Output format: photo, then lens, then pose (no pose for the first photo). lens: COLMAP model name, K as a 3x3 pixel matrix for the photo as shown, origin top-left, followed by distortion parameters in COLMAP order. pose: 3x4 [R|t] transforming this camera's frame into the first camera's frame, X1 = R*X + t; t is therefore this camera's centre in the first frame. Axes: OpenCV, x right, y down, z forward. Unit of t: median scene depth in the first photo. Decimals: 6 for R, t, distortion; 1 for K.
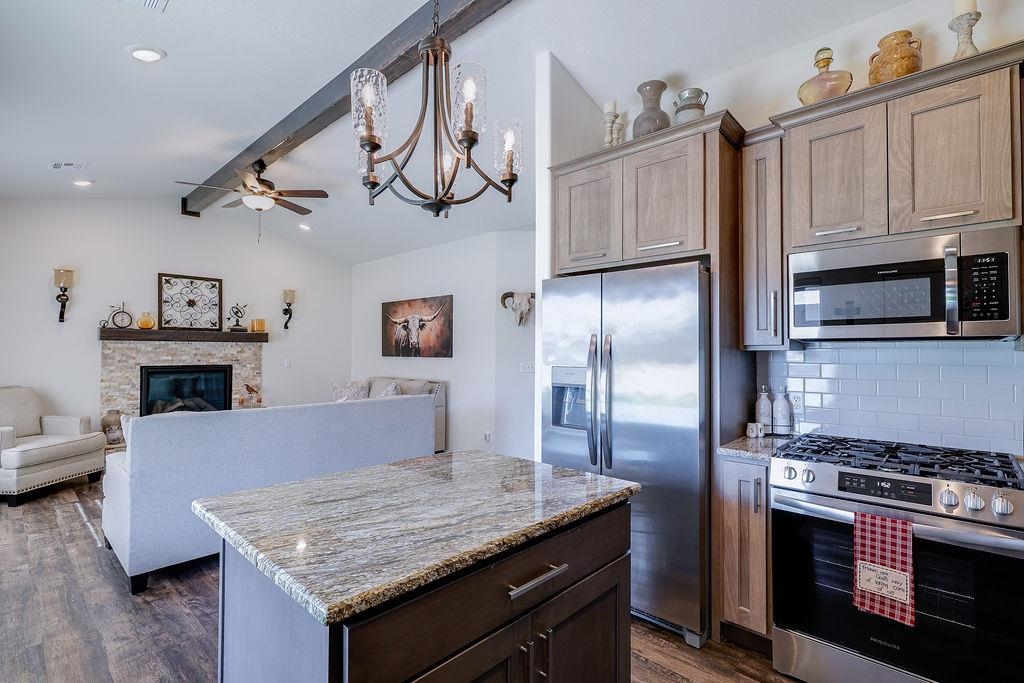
lens RADIAL K [[482.4, 0, 504.4], [0, 482.4, 342.9], [0, 0, 1]] dist [0.000080, -0.000552]
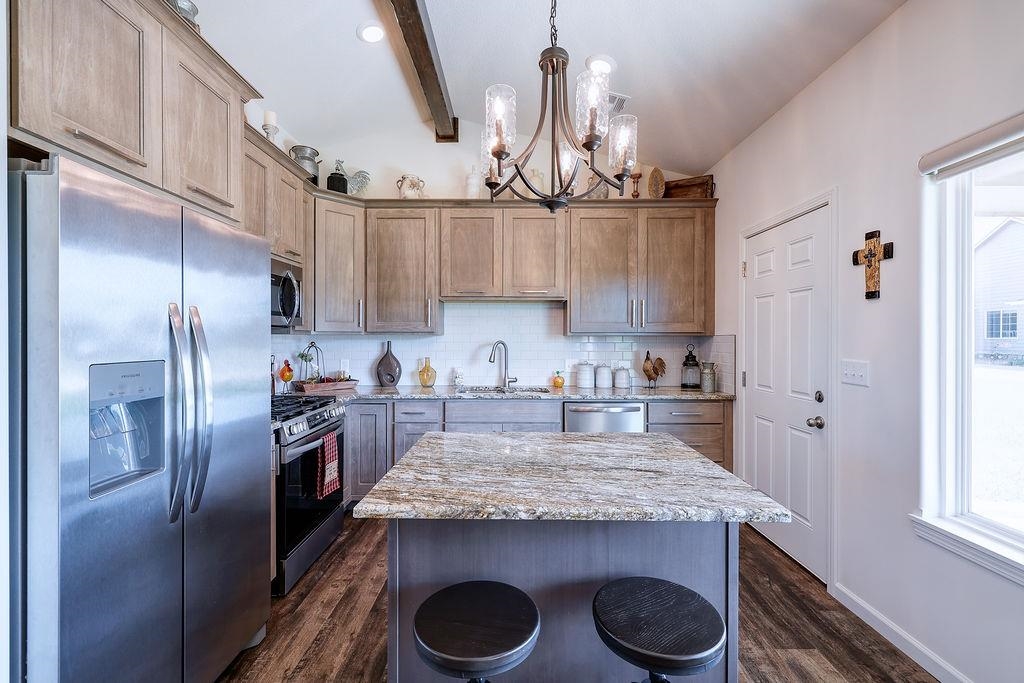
lens RADIAL K [[428.1, 0, 508.0], [0, 428.1, 339.7], [0, 0, 1]] dist [0.000501, 0.000062]
pose [[-0.683040, -0.006733, 0.730350, -0.205002], [-0.017496, 0.999821, -0.007145, 0.010063], [-0.730171, -0.017659, -0.683036, 0.450529]]
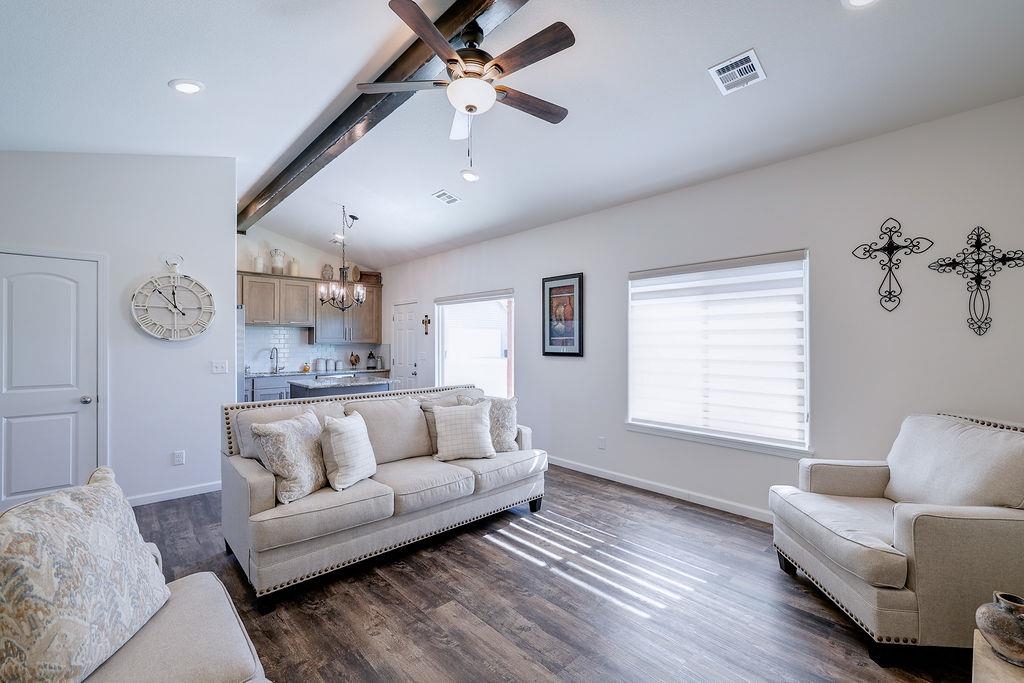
lens RADIAL K [[435.6, 0, 512.5], [0, 435.6, 341.1], [0, 0, 1]] dist [0.000461, -0.000086]
pose [[-0.998240, -0.002734, 0.059249, -0.453836], [-0.004071, 0.999739, -0.022470, 0.014065], [-0.059172, -0.022671, -0.997990, 1.165485]]
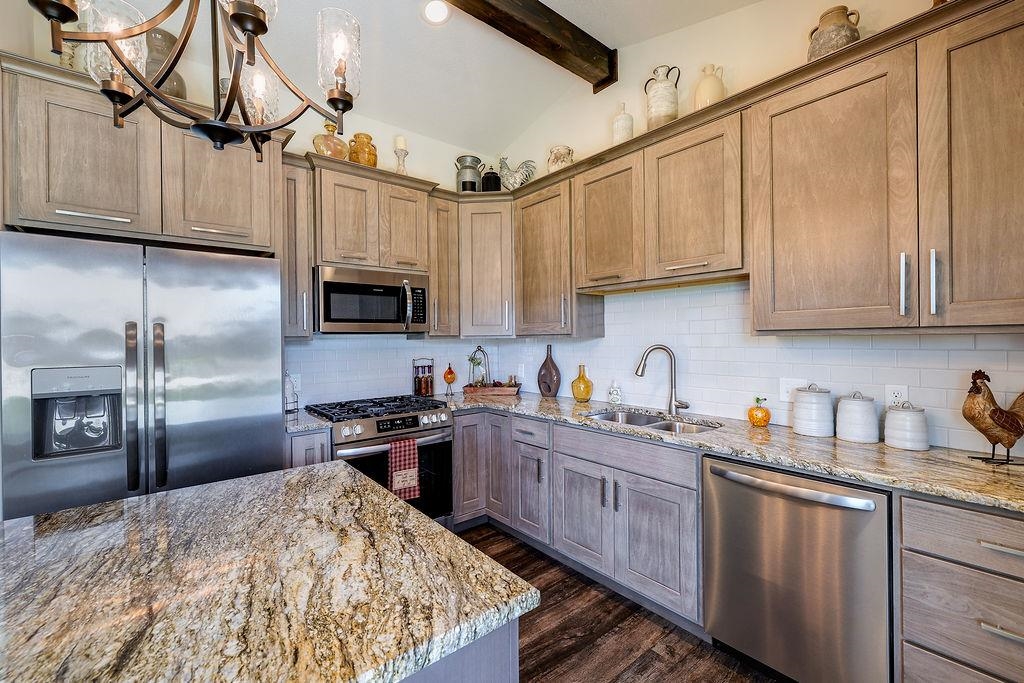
lens RADIAL K [[427.6, 0, 512.4], [0, 427.6, 340.2], [0, 0, 1]] dist [0.001313, -0.000323]
pose [[0.122829, -0.007929, 0.992396, -0.179349], [-0.007277, 0.999934, 0.008890, 0.000228], [-0.992401, -0.008314, 0.122763, 0.130912]]
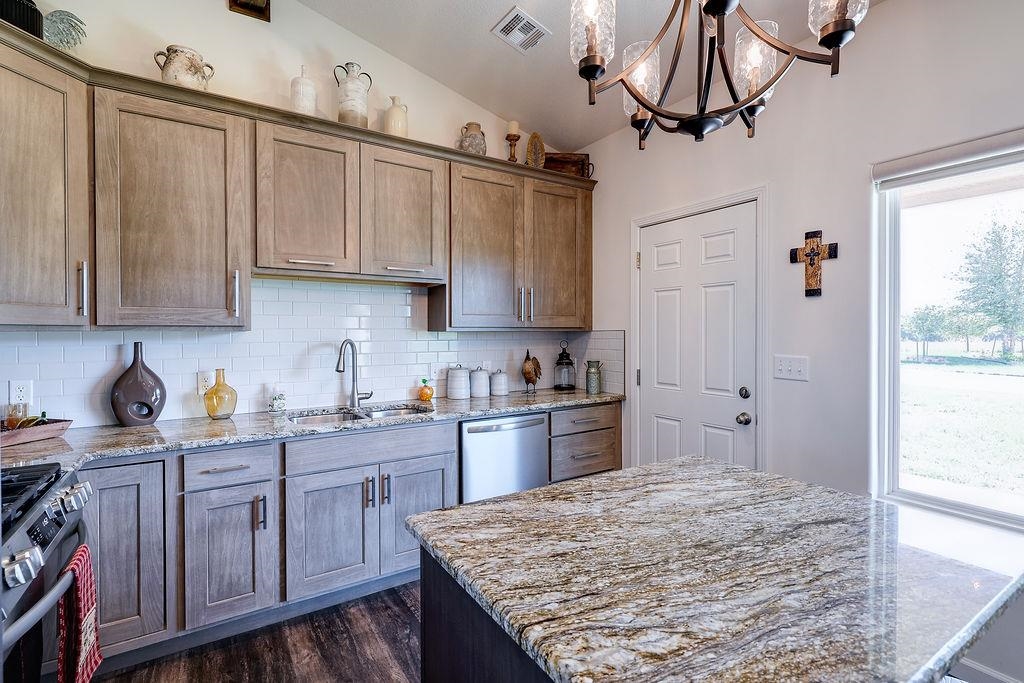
lens RADIAL K [[476.5, 0, 505.5], [0, 476.5, 337.1], [0, 0, 1]] dist [0.000465, 0.000032]
pose [[-0.970015, -0.003279, 0.243023, -0.009398], [-0.005068, 0.999964, -0.006737, 0.007612], [-0.242992, -0.007766, -0.969997, 0.449071]]
